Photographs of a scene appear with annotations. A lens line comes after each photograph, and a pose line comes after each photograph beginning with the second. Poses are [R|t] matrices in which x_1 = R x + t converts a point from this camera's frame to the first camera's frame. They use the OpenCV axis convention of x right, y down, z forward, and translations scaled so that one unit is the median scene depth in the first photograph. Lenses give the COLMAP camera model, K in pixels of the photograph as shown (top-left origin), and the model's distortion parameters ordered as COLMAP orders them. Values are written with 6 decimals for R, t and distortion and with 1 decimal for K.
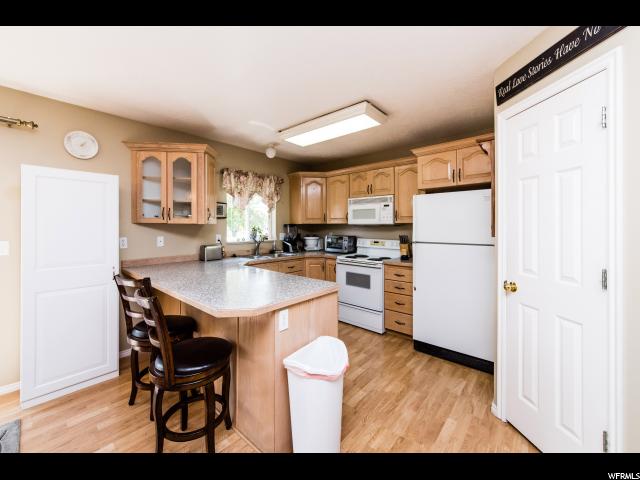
lens RADIAL K [[336.4, 0, 320.0], [0, 336.4, 240.0], [0, 0, 1]] dist [0.001139, 0.000147]
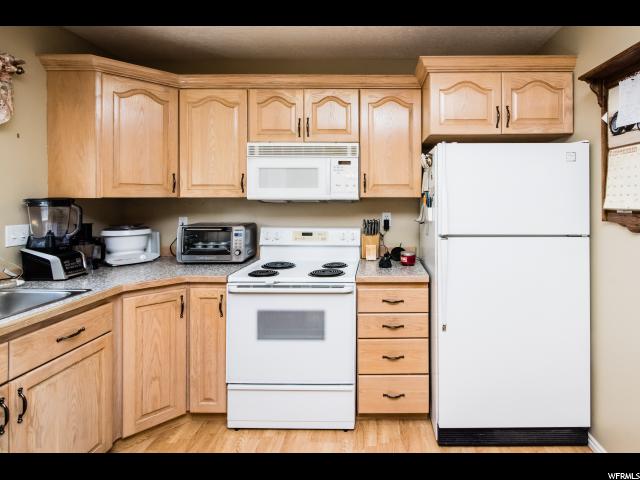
lens RADIAL K [[268.0, 0, 320.6], [0, 268.0, 199.8], [0, 0, 1]] dist [-0.001085, -0.000215]
pose [[0.690409, -0.006175, 0.723393, -0.109577], [0.028197, 0.999433, -0.018379, -0.036334], [-0.722869, 0.033086, 0.690192, 0.682633]]
